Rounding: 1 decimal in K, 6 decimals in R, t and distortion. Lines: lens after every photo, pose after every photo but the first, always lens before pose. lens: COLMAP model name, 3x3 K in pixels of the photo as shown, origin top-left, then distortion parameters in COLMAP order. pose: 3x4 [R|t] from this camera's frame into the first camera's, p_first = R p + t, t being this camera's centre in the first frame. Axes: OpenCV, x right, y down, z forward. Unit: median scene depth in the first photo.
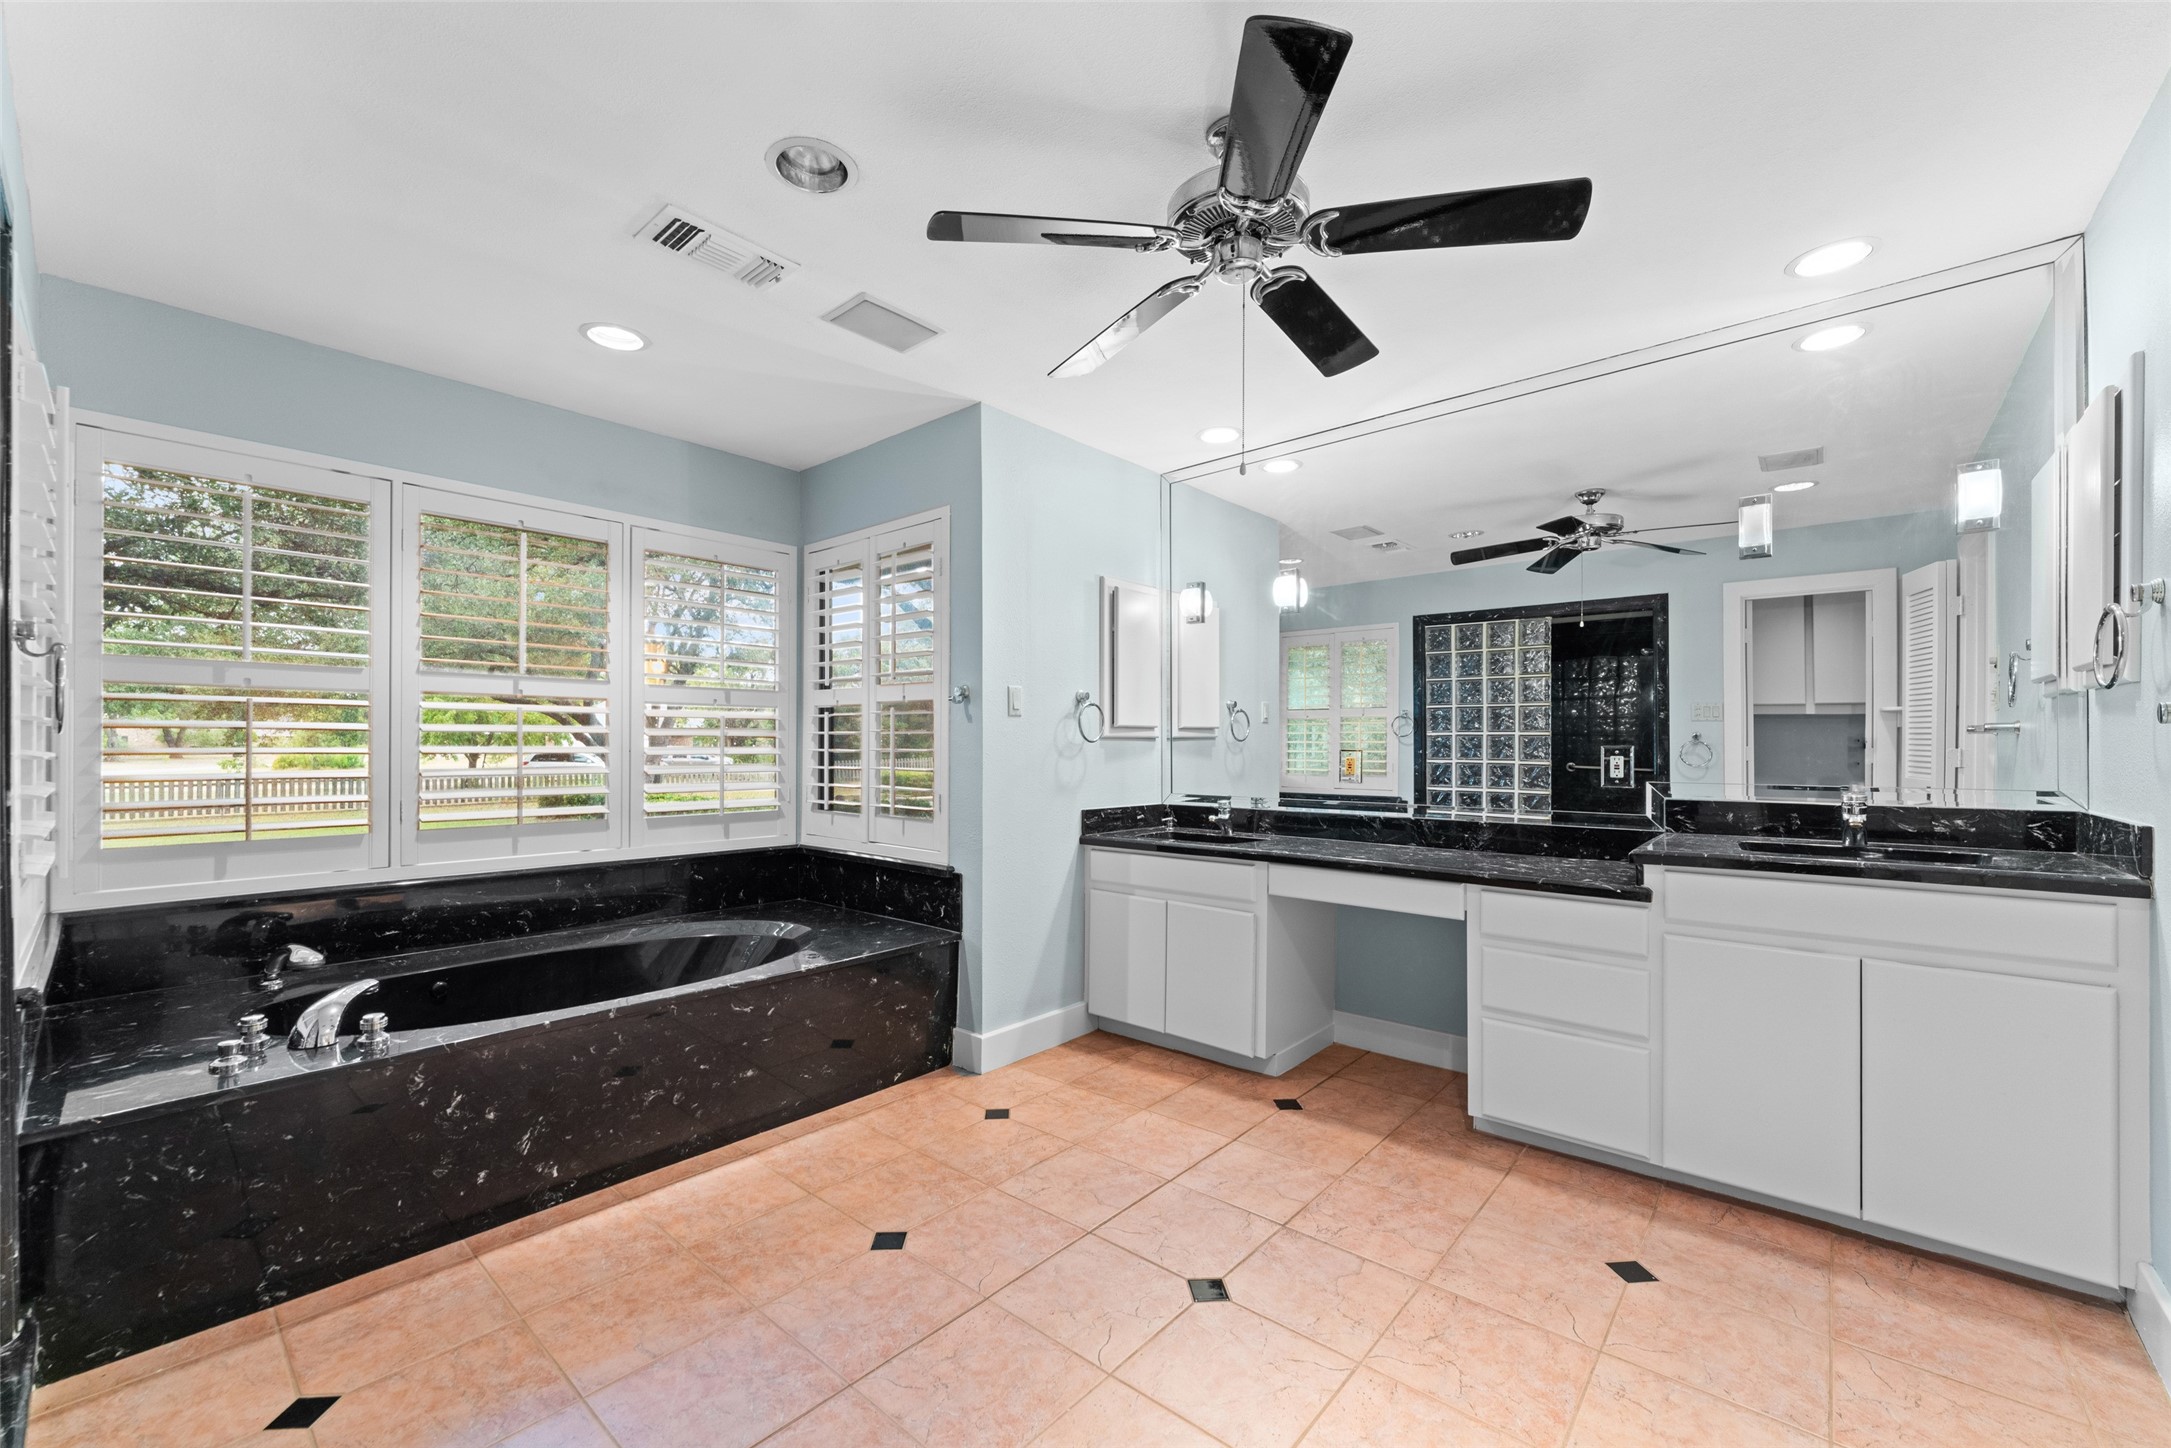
lens RADIAL K [[874.4, 0, 1075.1], [0, 874.4, 736.5], [0, 0, 1]] dist [-0.004293, 0.001105]
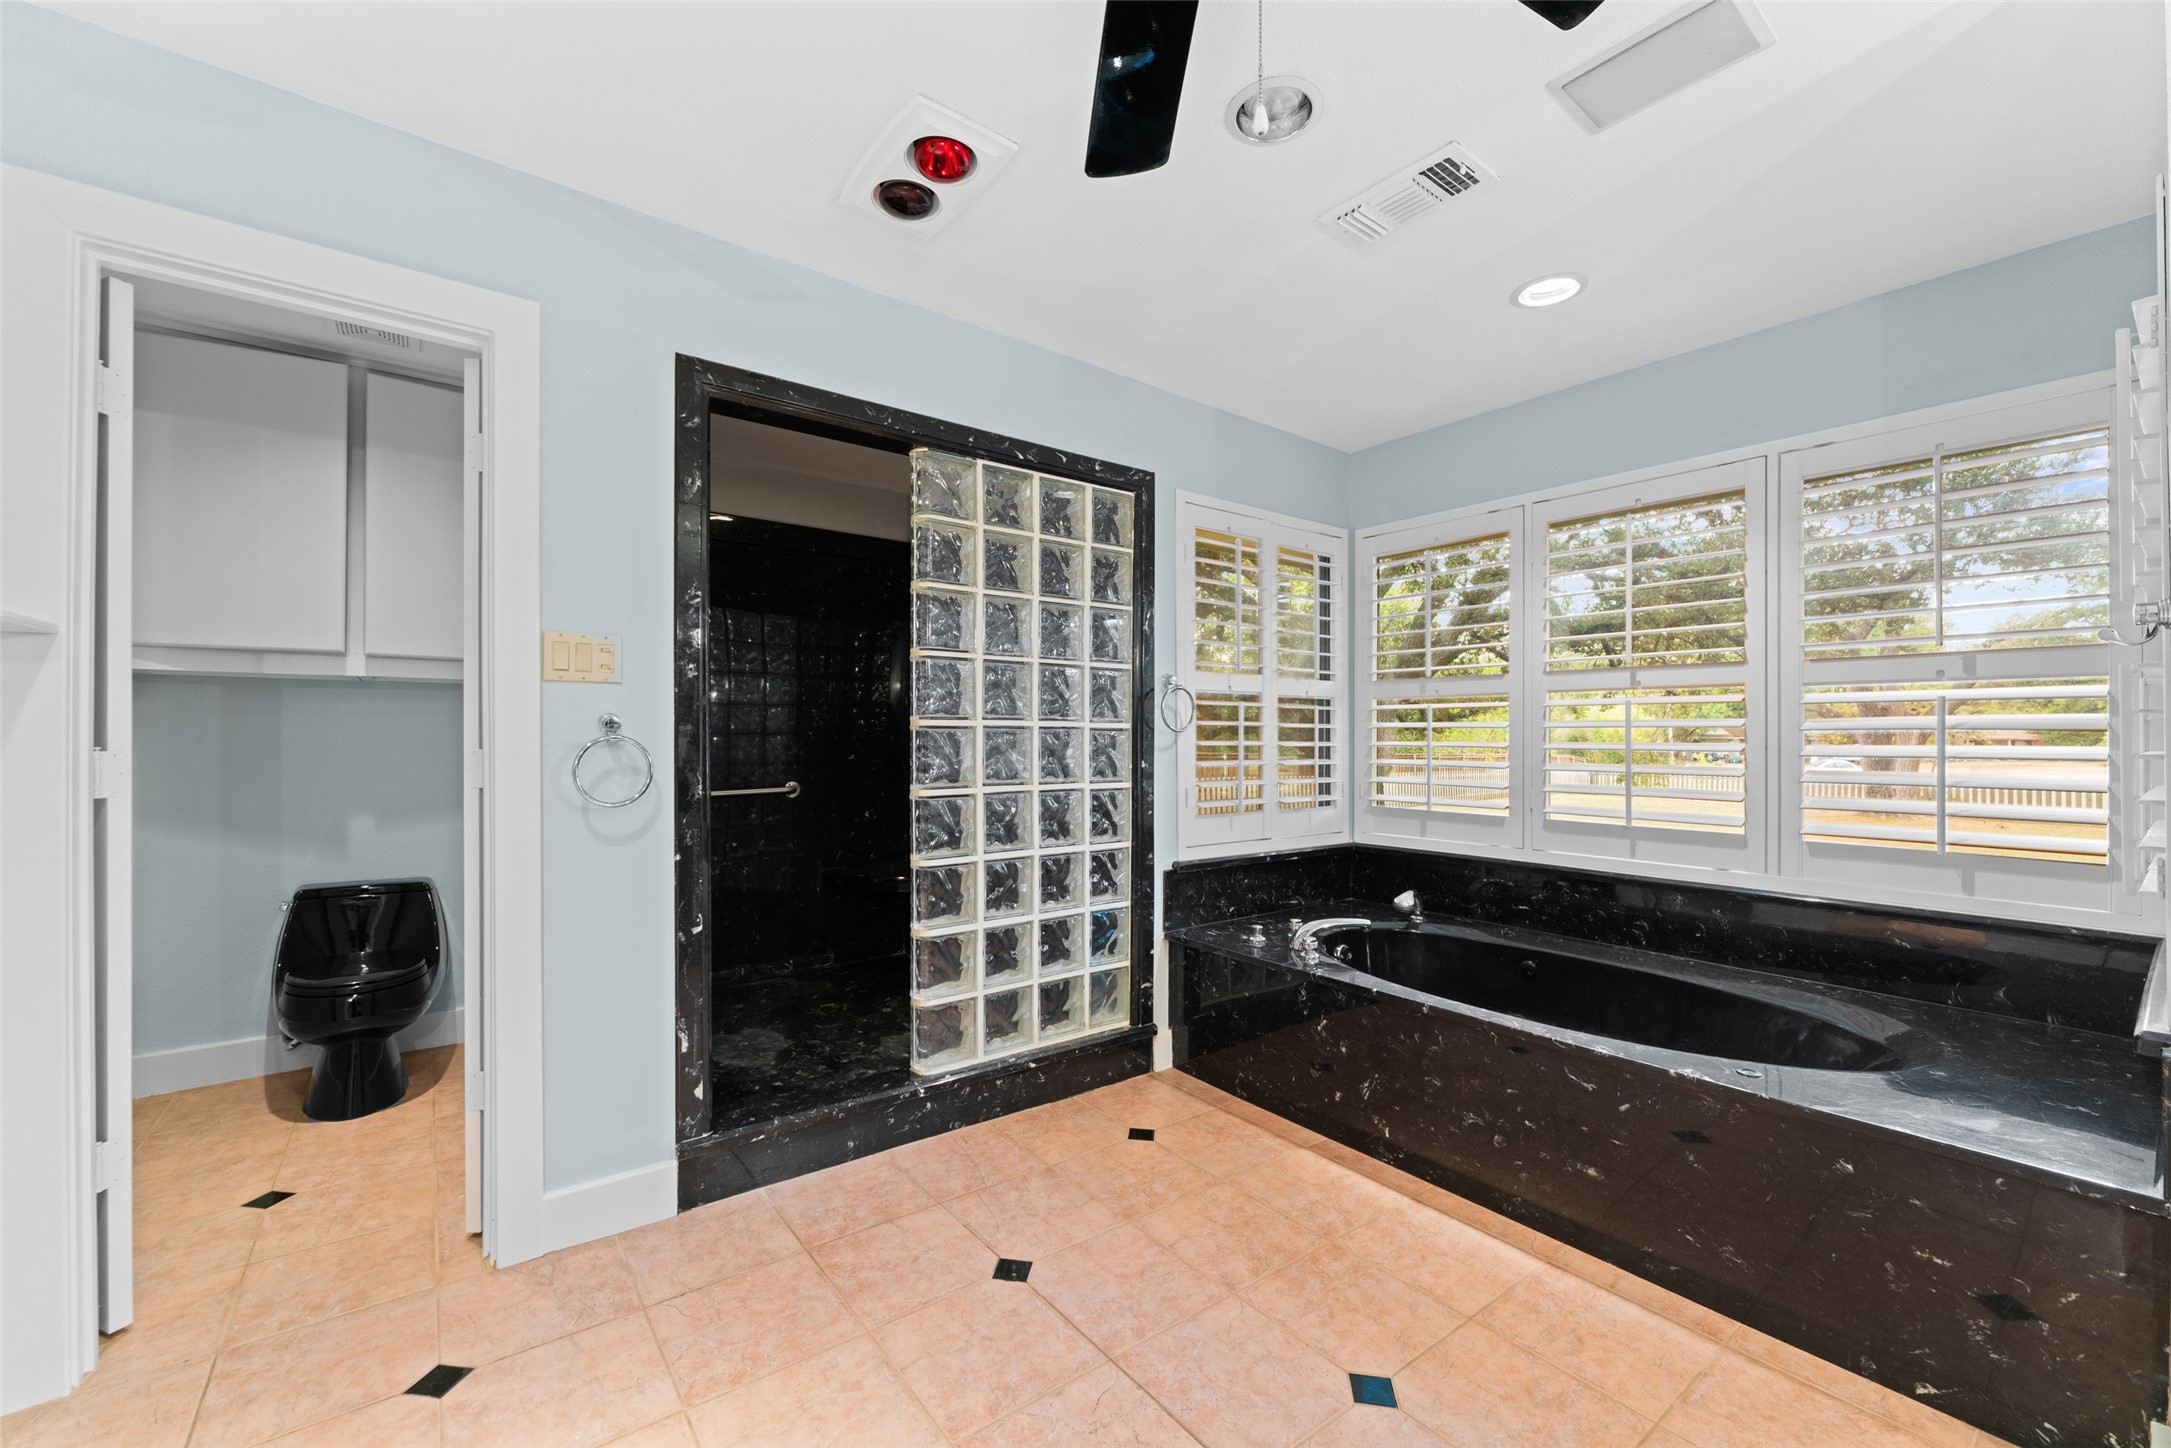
lens RADIAL K [[874.4, 0, 1079.4], [0, 874.4, 731.6], [0, 0, 1]] dist [-0.004293, 0.001105]
pose [[-0.201568, -0.009884, -0.979425, 0.513237], [0.000163, 0.999949, -0.010125, 0.011414], [0.979474, -0.002201, -0.201556, 0.791389]]
